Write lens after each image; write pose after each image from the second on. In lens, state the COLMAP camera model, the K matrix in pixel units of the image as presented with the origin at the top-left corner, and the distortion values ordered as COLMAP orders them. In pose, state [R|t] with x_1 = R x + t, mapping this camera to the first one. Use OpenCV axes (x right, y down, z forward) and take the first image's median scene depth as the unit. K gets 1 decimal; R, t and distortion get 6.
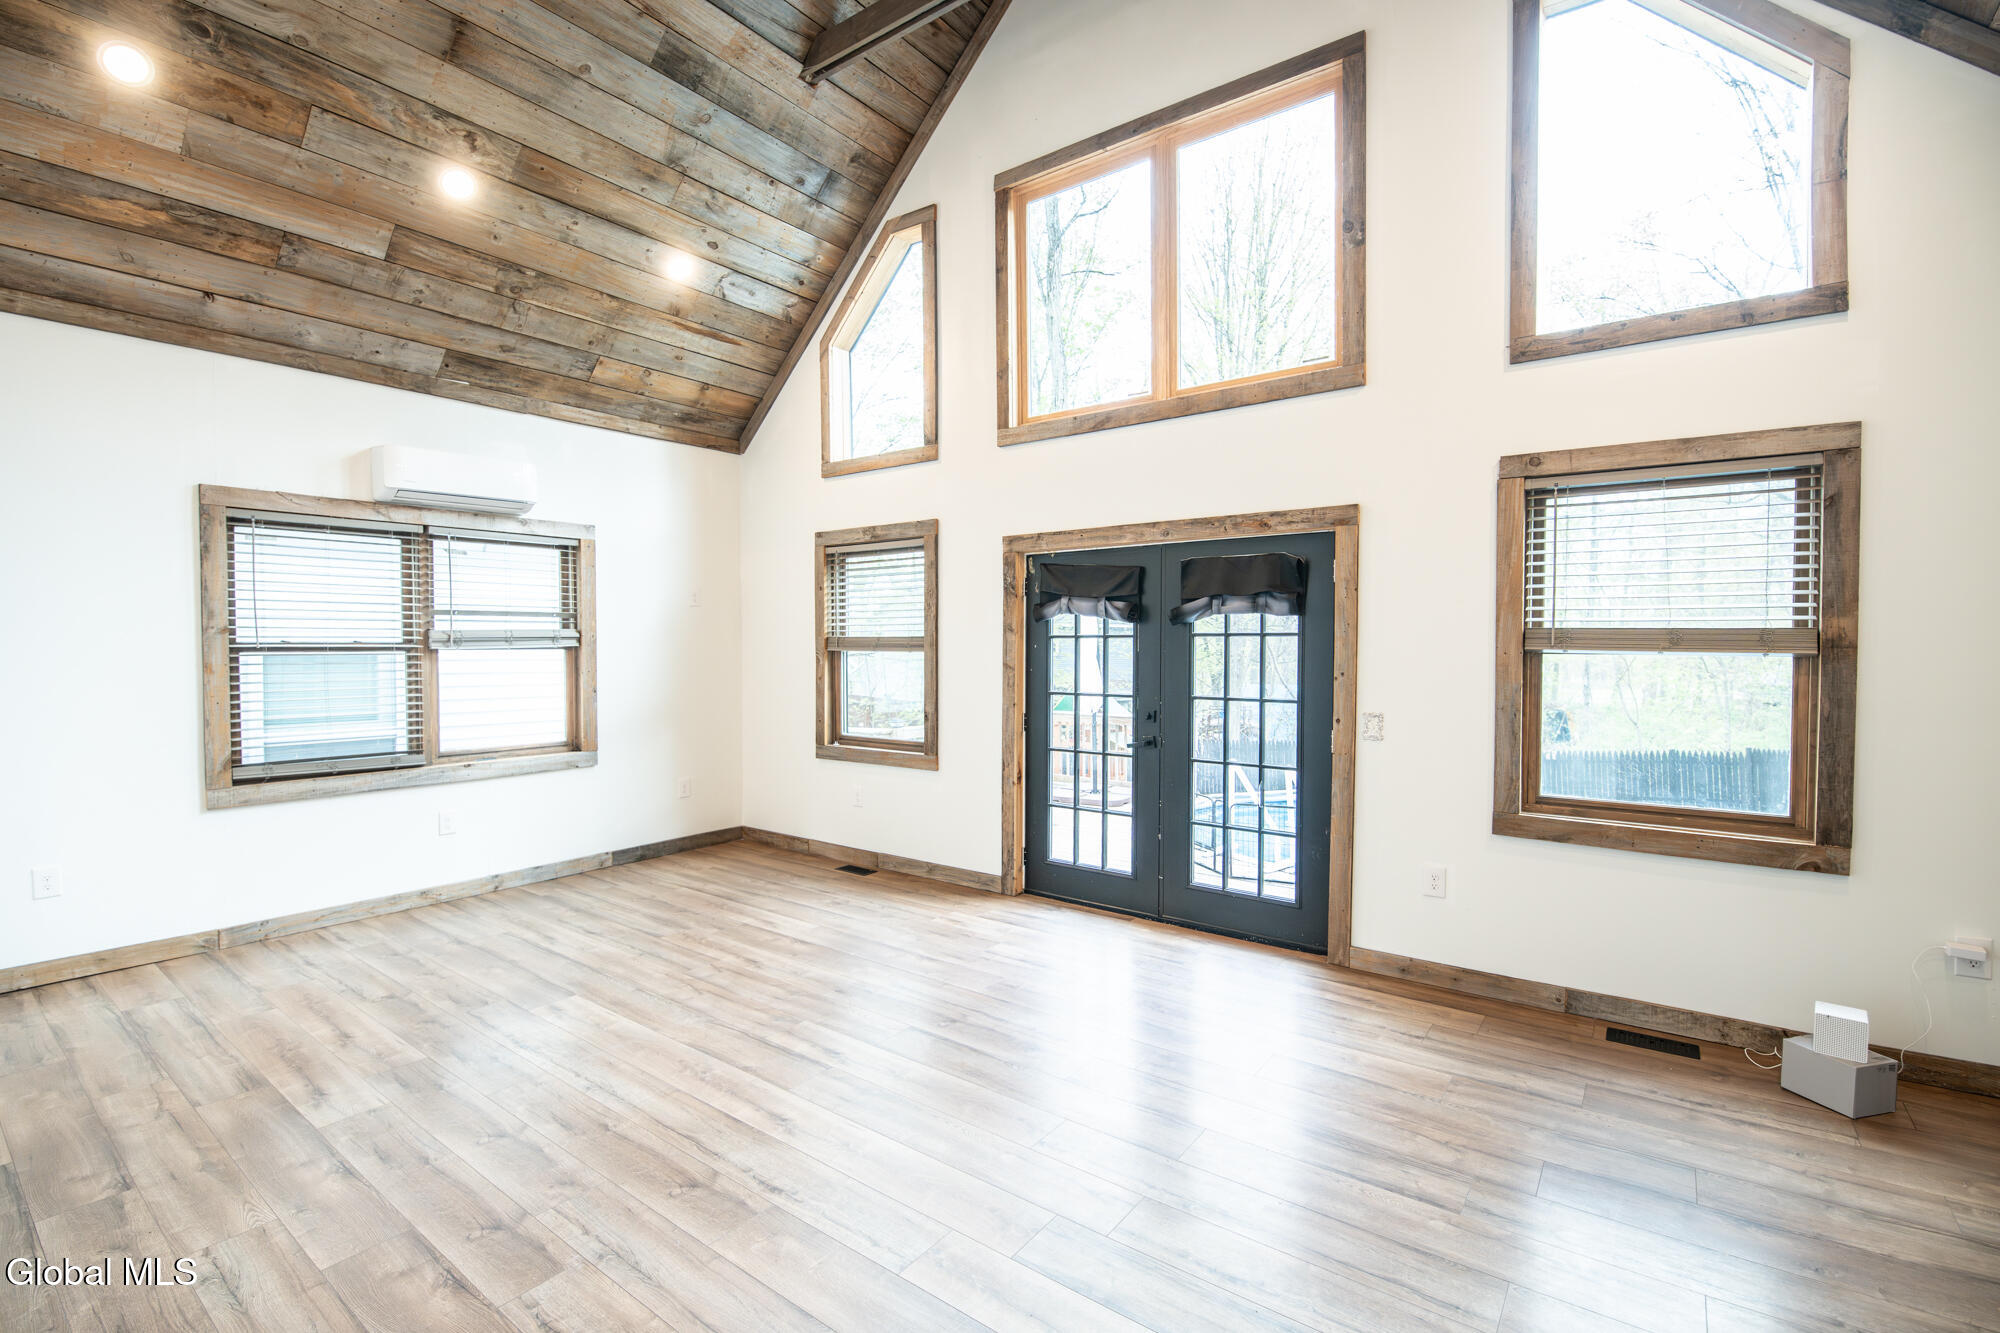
lens RADIAL K [[862.7, 0, 1013.4], [0, 862.7, 672.8], [0, 0, 1]] dist [-0.010814, -0.005242]
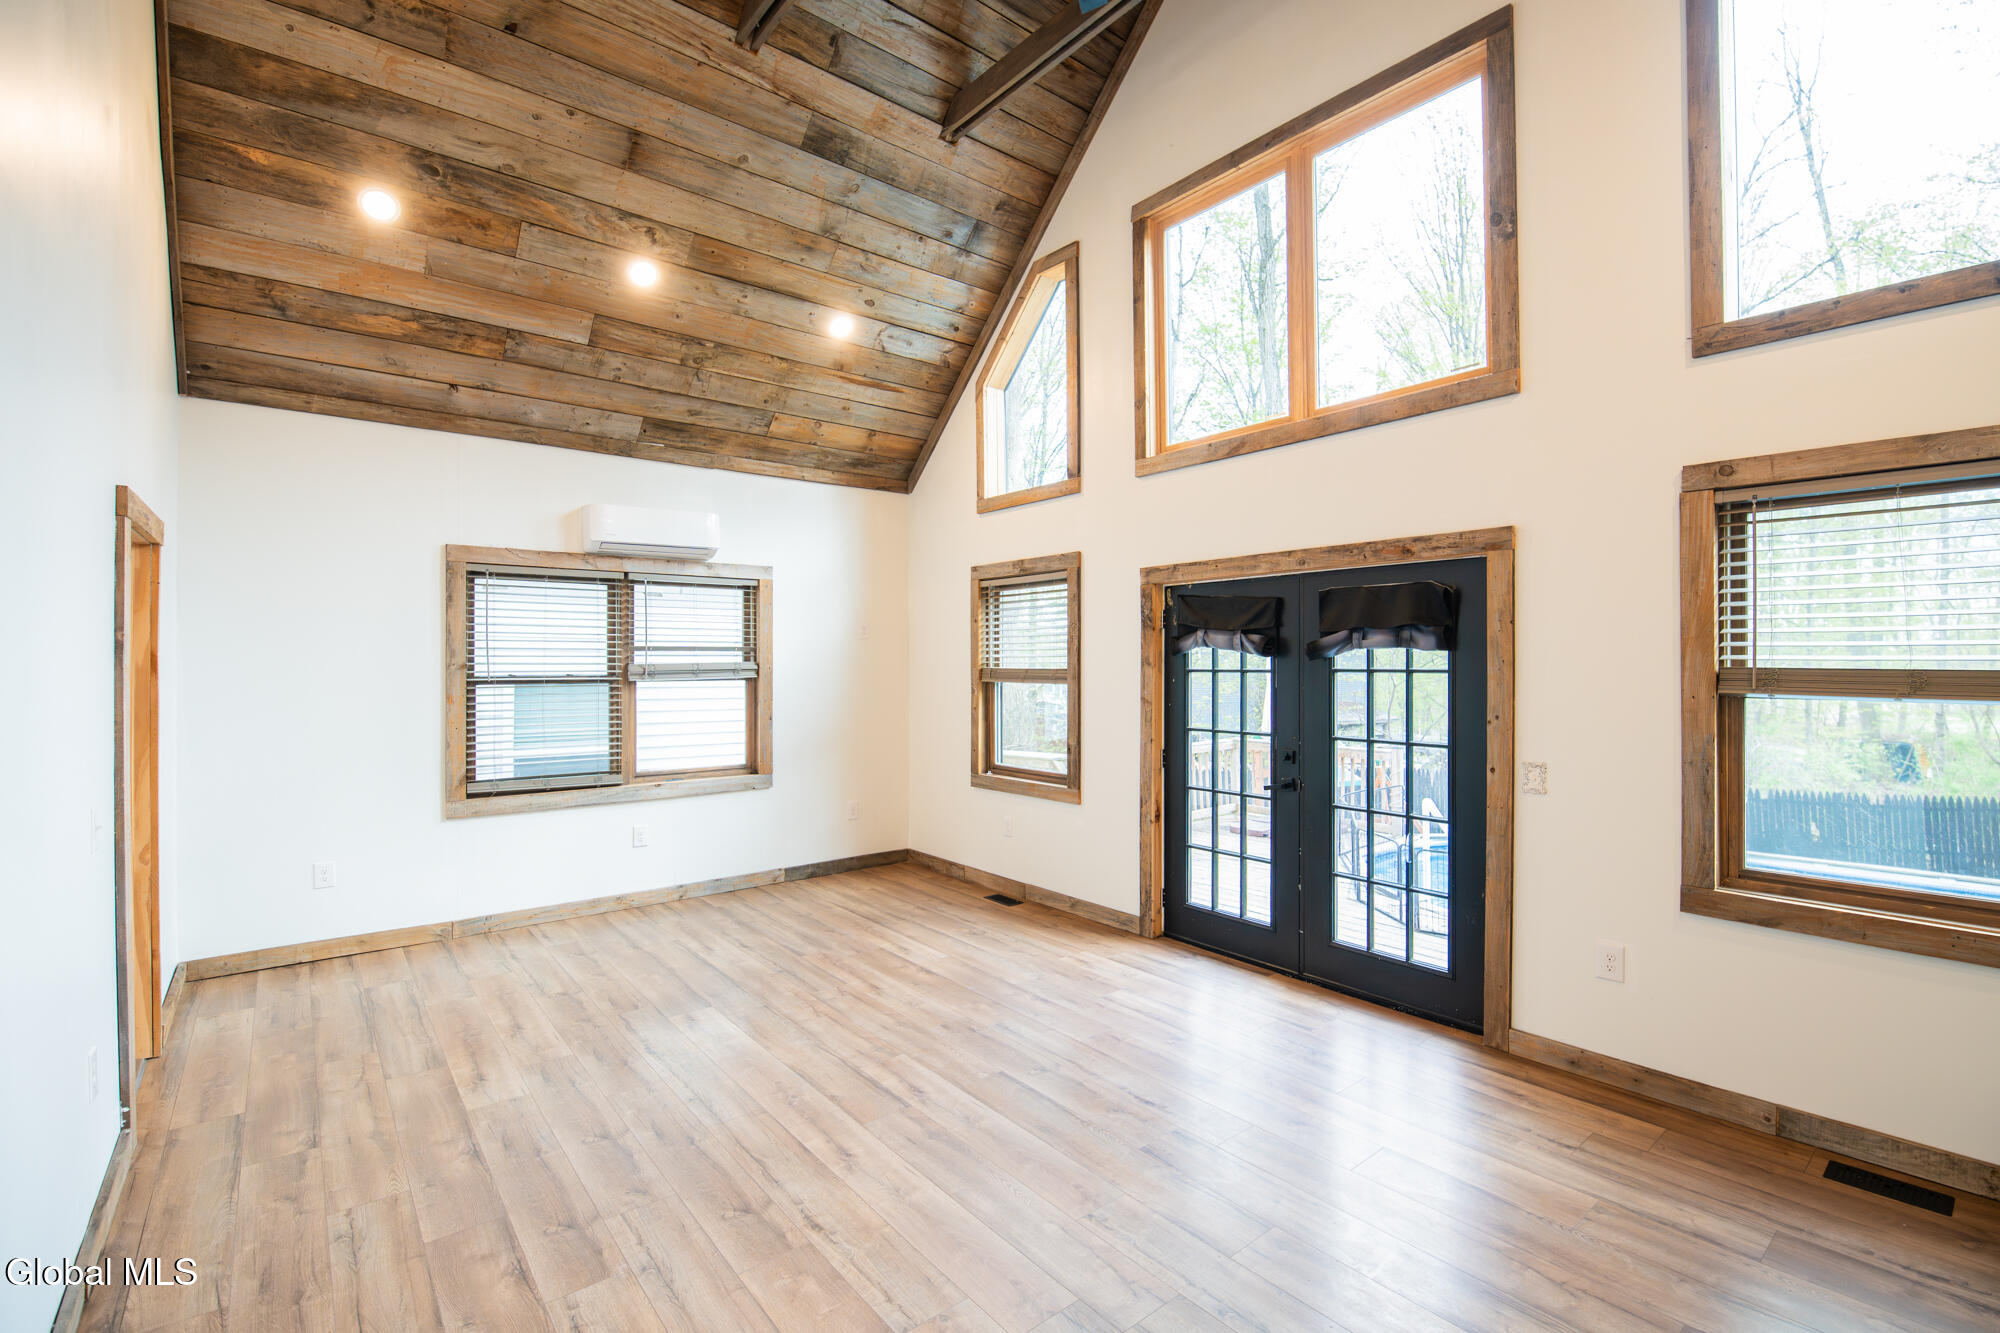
lens RADIAL K [[862.7, 0, 1020.4], [0, 862.7, 669.3], [0, 0, 1]] dist [-0.010814, -0.005242]
pose [[0.972542, -0.000010, -0.232727, 0.105393], [-0.006682, 0.999586, -0.027968, -0.018636], [0.232631, 0.028755, 0.972140, 0.023086]]
